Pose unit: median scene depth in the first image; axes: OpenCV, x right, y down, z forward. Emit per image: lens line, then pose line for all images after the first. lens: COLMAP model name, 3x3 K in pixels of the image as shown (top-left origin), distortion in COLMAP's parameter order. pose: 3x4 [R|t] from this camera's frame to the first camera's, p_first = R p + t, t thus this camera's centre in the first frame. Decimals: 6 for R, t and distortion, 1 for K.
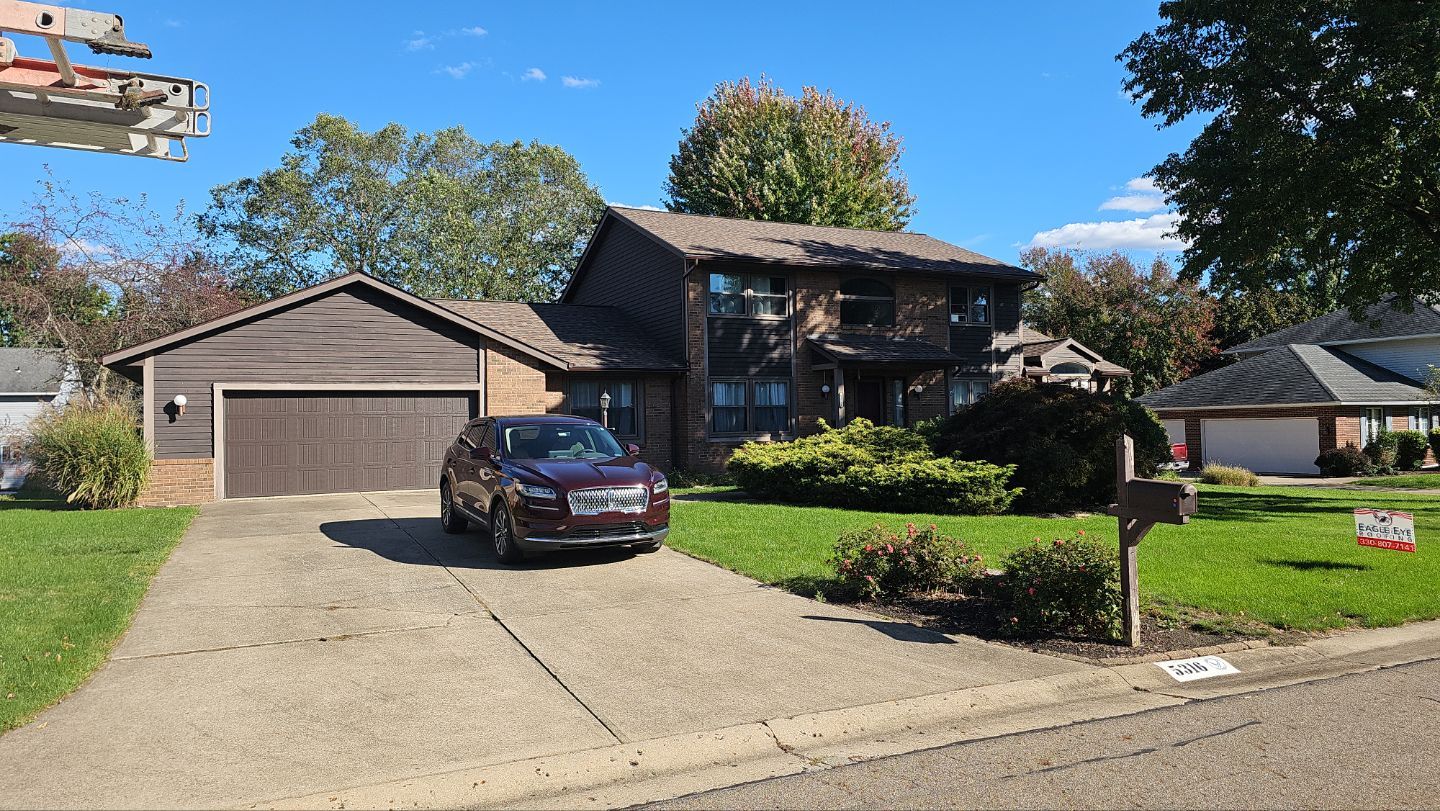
lens RADIAL K [[990.7, 0, 722.1], [0, 990.7, 386.1], [0, 0, 1]] dist [0.079435, -0.086776]
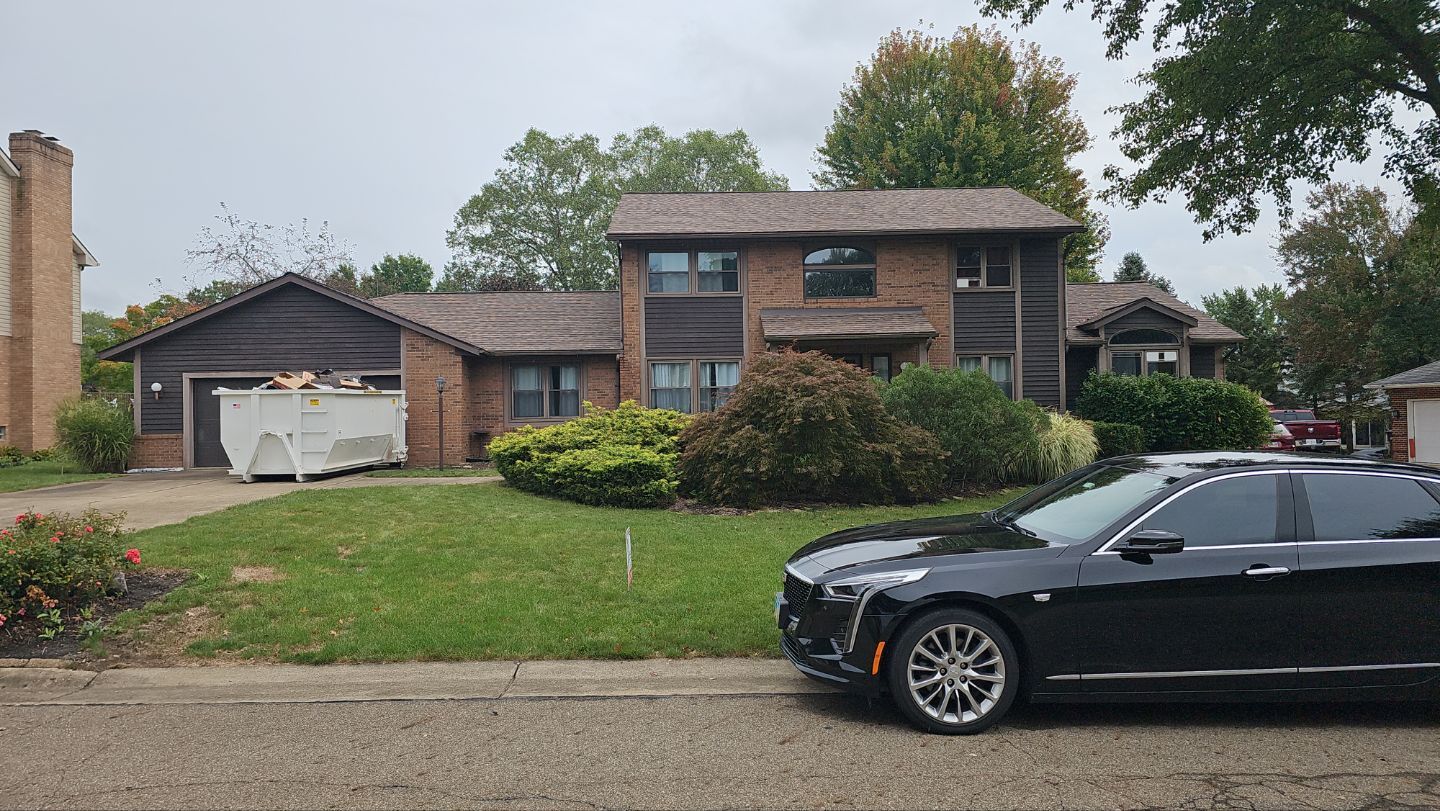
lens RADIAL K [[965.5, 0, 717.3], [0, 965.5, 389.6], [0, 0, 1]] dist [0.049854, -0.001581]
pose [[0.899866, -0.007287, -0.436106, 0.596588], [0.017986, 0.999630, 0.020409, 0.004542], [0.435796, -0.026209, 0.899664, 0.207432]]
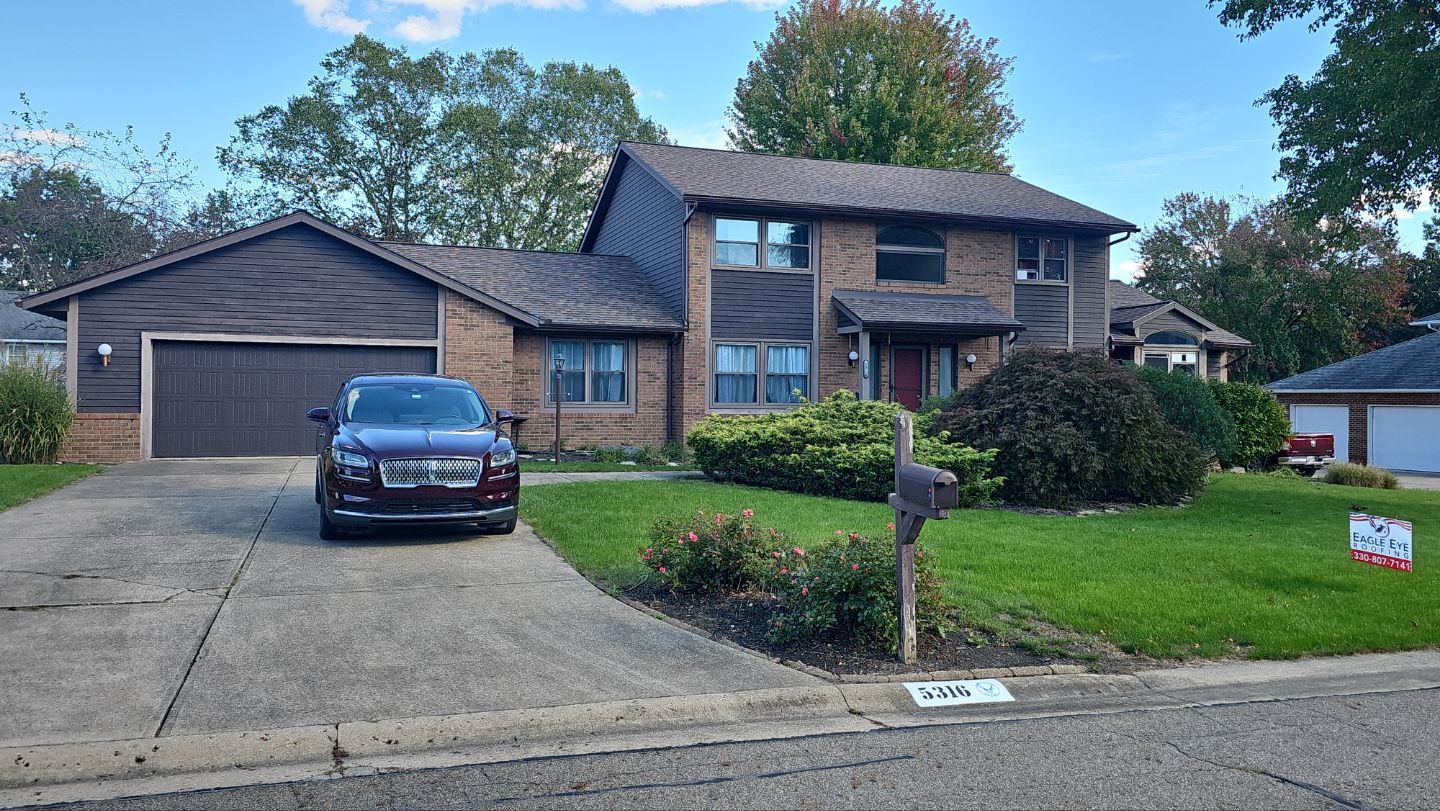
lens RADIAL K [[1137.9, 0, 720.8], [0, 1137.9, 390.2], [0, 0, 1]] dist [0.079972, -0.092541]
pose [[0.992116, 0.027579, -0.122249, 0.149831], [-0.023341, 0.999081, 0.035963, -0.000177], [0.123128, -0.032826, 0.991848, 0.014868]]
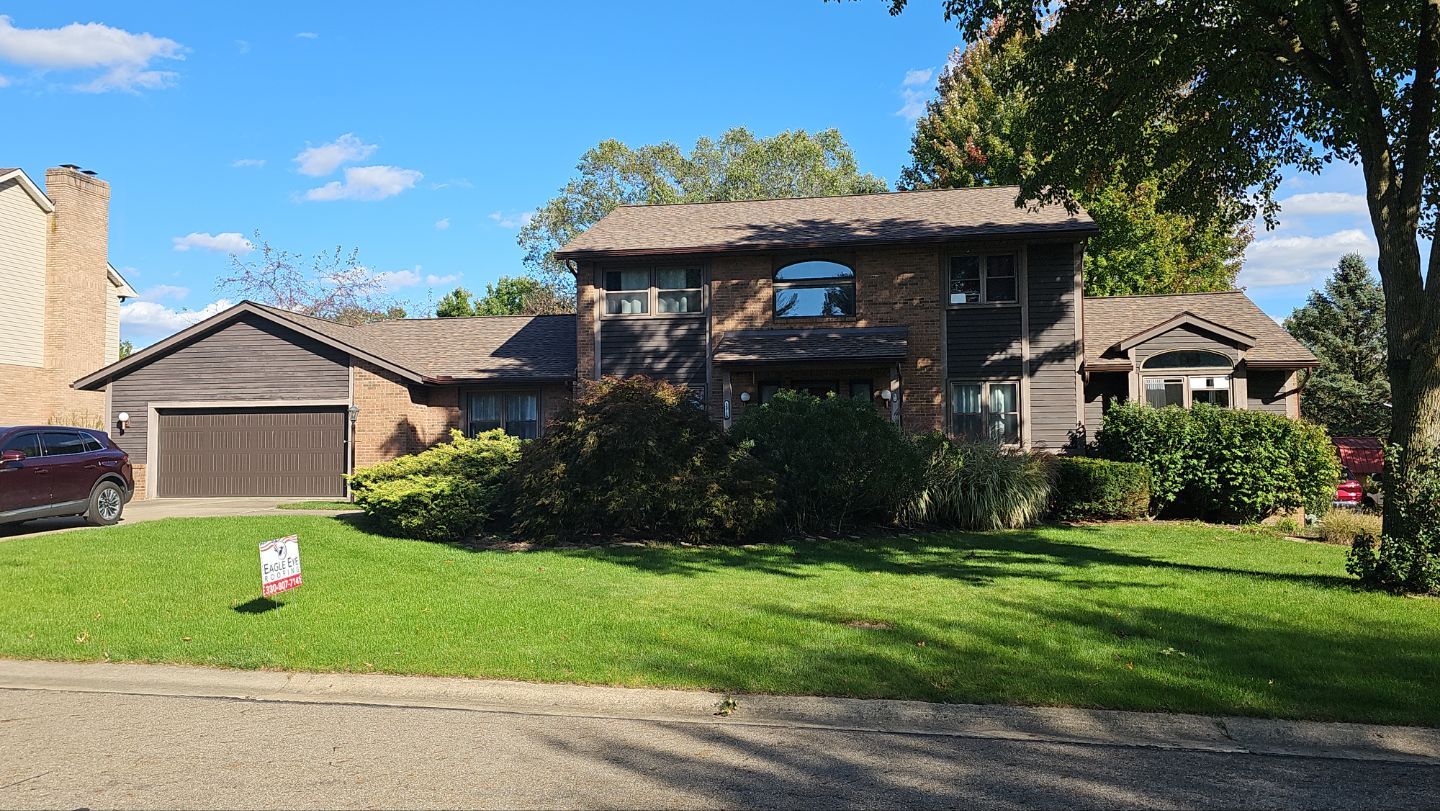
lens RADIAL K [[1138.4, 0, 720.0], [0, 1138.4, 405.5], [0, 0, 1]] dist [0.081396, -0.092986]
pose [[0.793028, -0.015275, -0.608994, 0.891653], [0.016674, 0.999855, -0.003367, 0.016761], [0.608958, -0.007484, 0.793167, 0.308356]]
